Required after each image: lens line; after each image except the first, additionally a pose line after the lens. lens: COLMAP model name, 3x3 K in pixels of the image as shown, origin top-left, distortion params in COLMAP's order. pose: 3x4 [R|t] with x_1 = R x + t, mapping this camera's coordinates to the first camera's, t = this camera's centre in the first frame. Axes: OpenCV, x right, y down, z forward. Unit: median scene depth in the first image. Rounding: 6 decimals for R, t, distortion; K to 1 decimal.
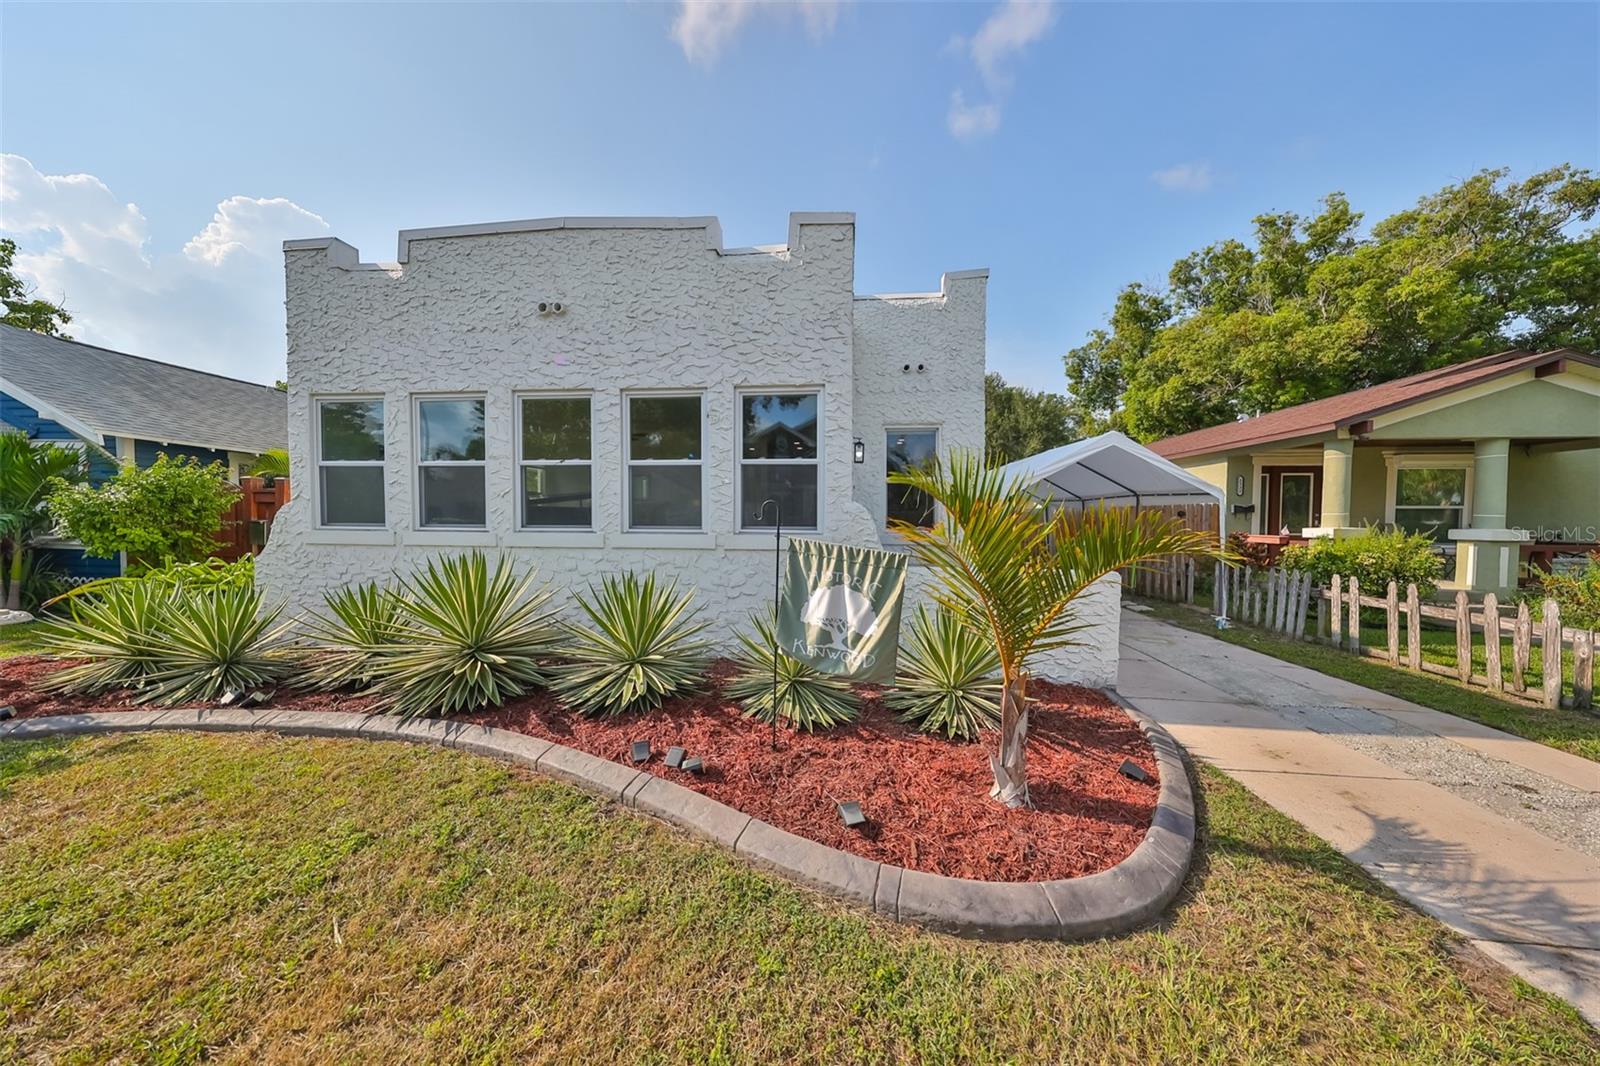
lens RADIAL K [[488.8, 0, 821.7], [0, 488.8, 528.3], [0, 0, 1]] dist [-0.000714, -0.000024]
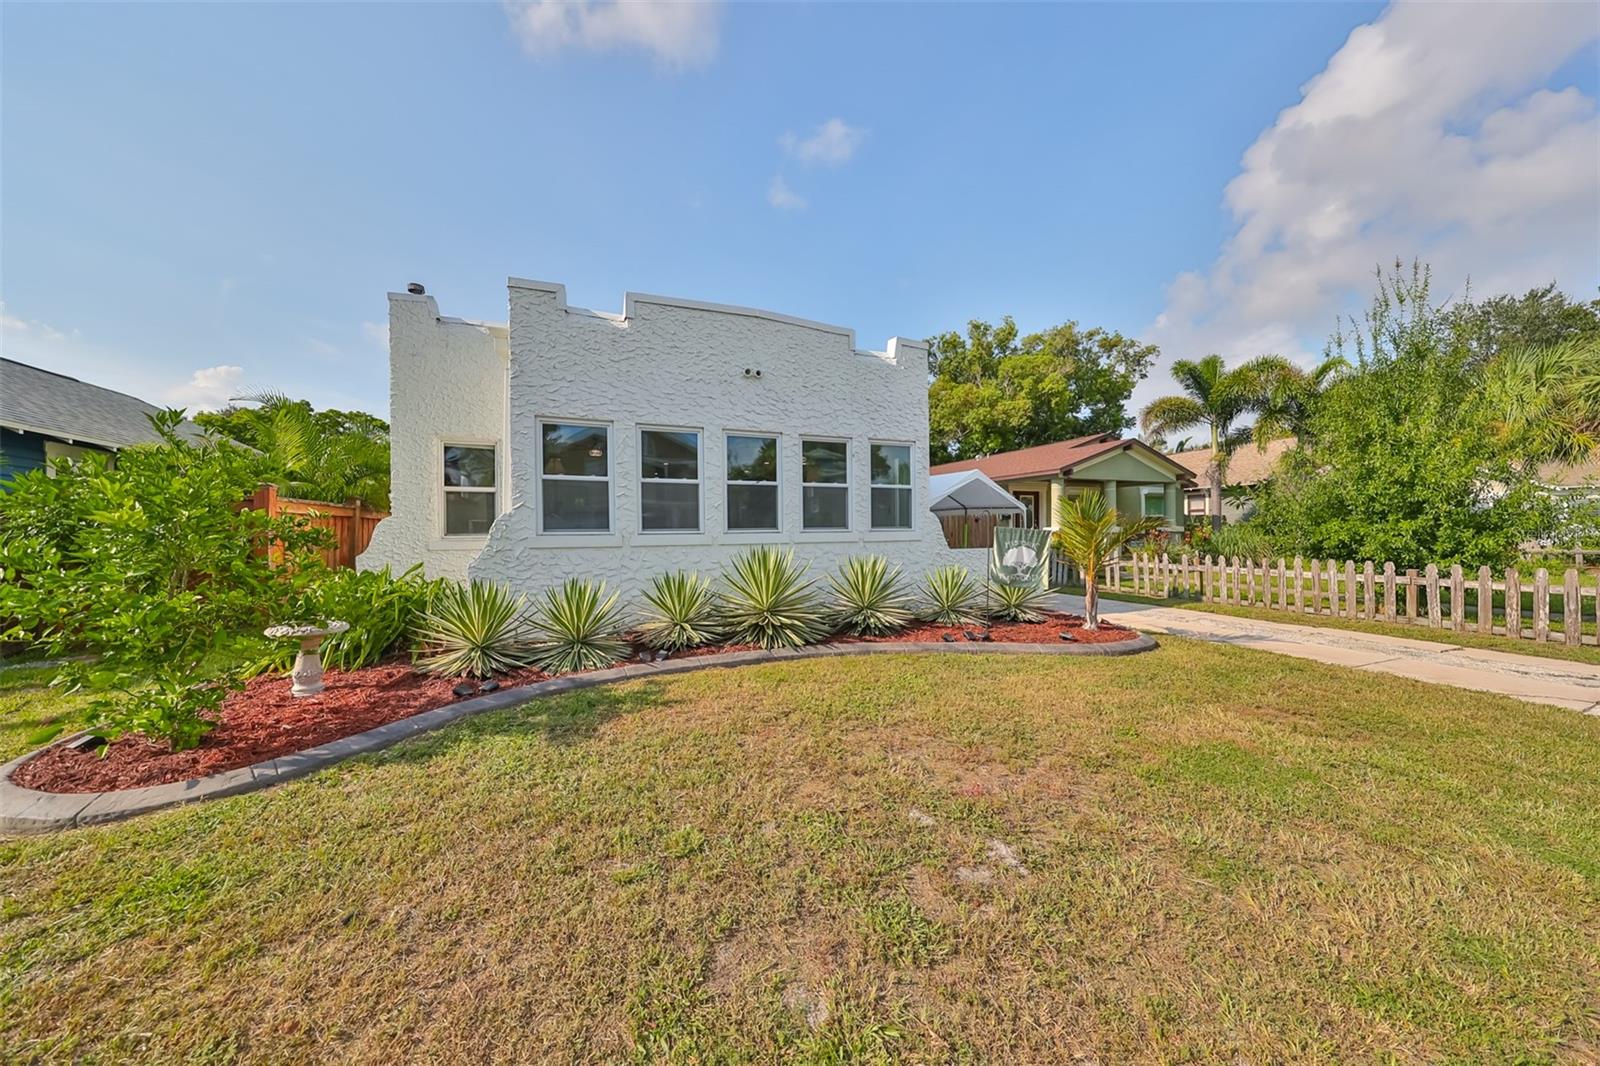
lens RADIAL K [[499.2, 0, 794.6], [0, 499.2, 531.2], [0, 0, 1]] dist [-0.000650, 0.000051]
pose [[0.887898, -0.015493, 0.459779, -1.037633], [0.025130, 0.999574, -0.014847, 0.024693], [-0.459353, 0.024737, 0.887909, -0.291459]]
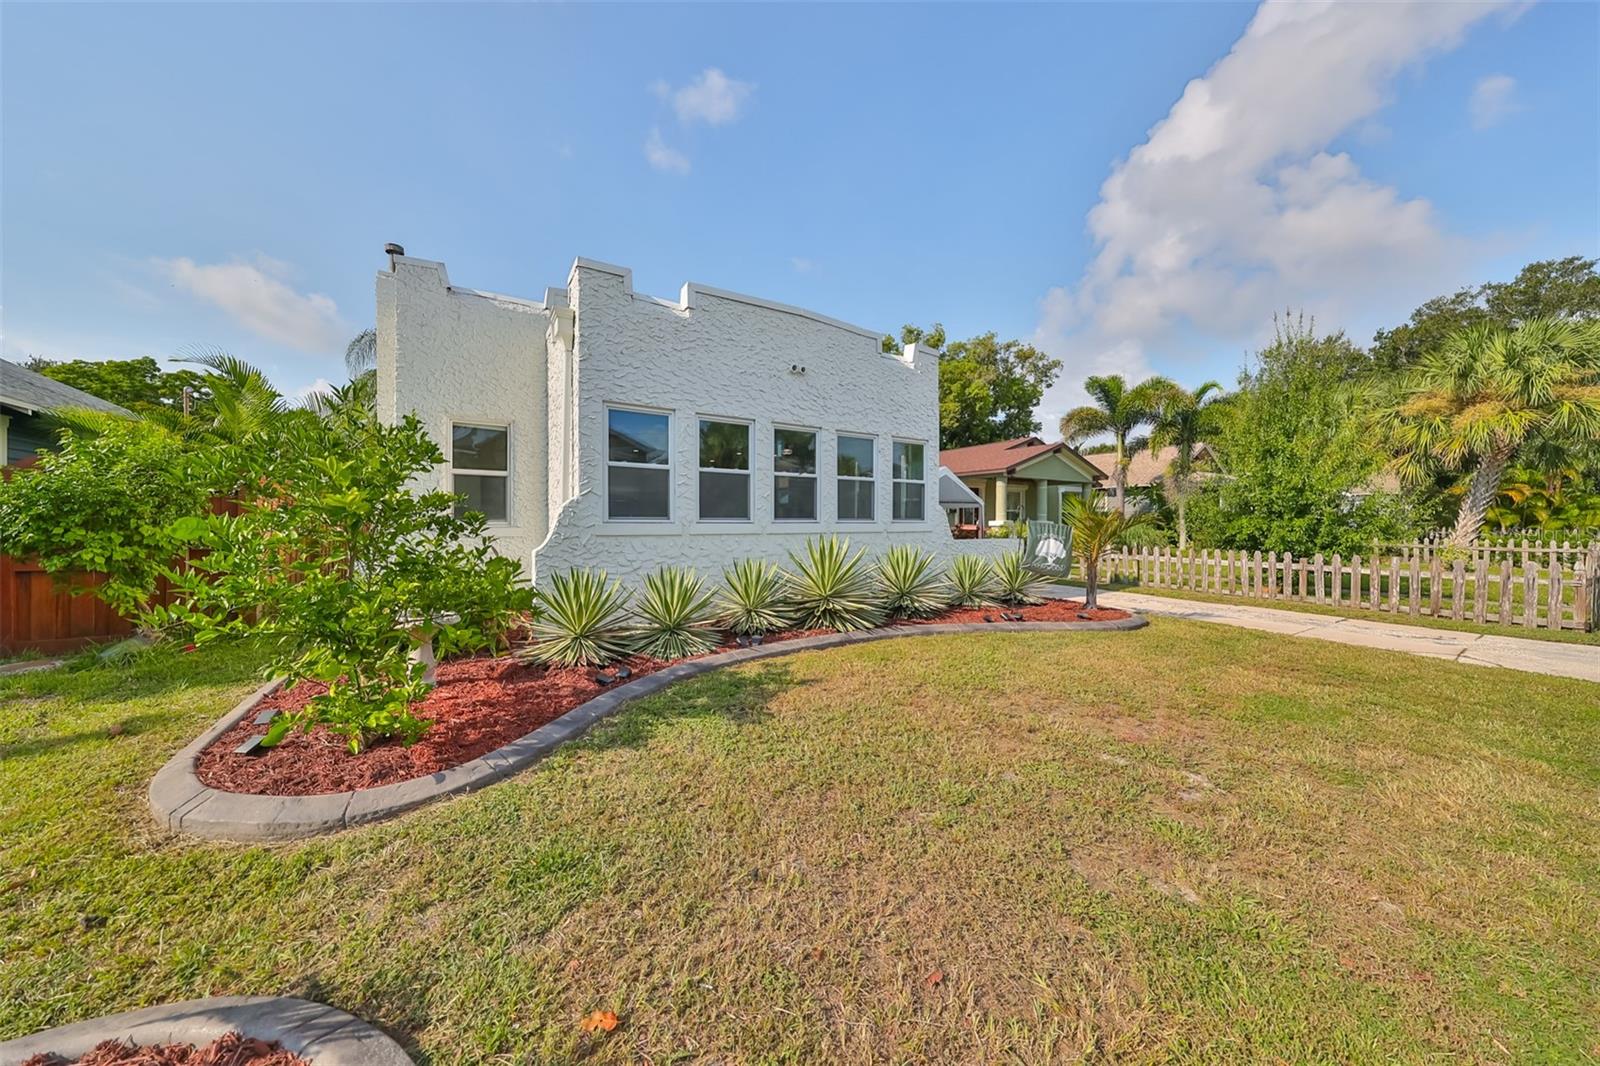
lens RADIAL K [[499.7, 0, 787.1], [0, 499.7, 521.1], [0, 0, 1]] dist [0.000047, -0.000051]
pose [[0.798578, -0.004429, 0.601875, -1.381015], [0.015015, 0.999808, -0.012565, 0.019037], [-0.601704, 0.019071, 0.798491, -0.150116]]
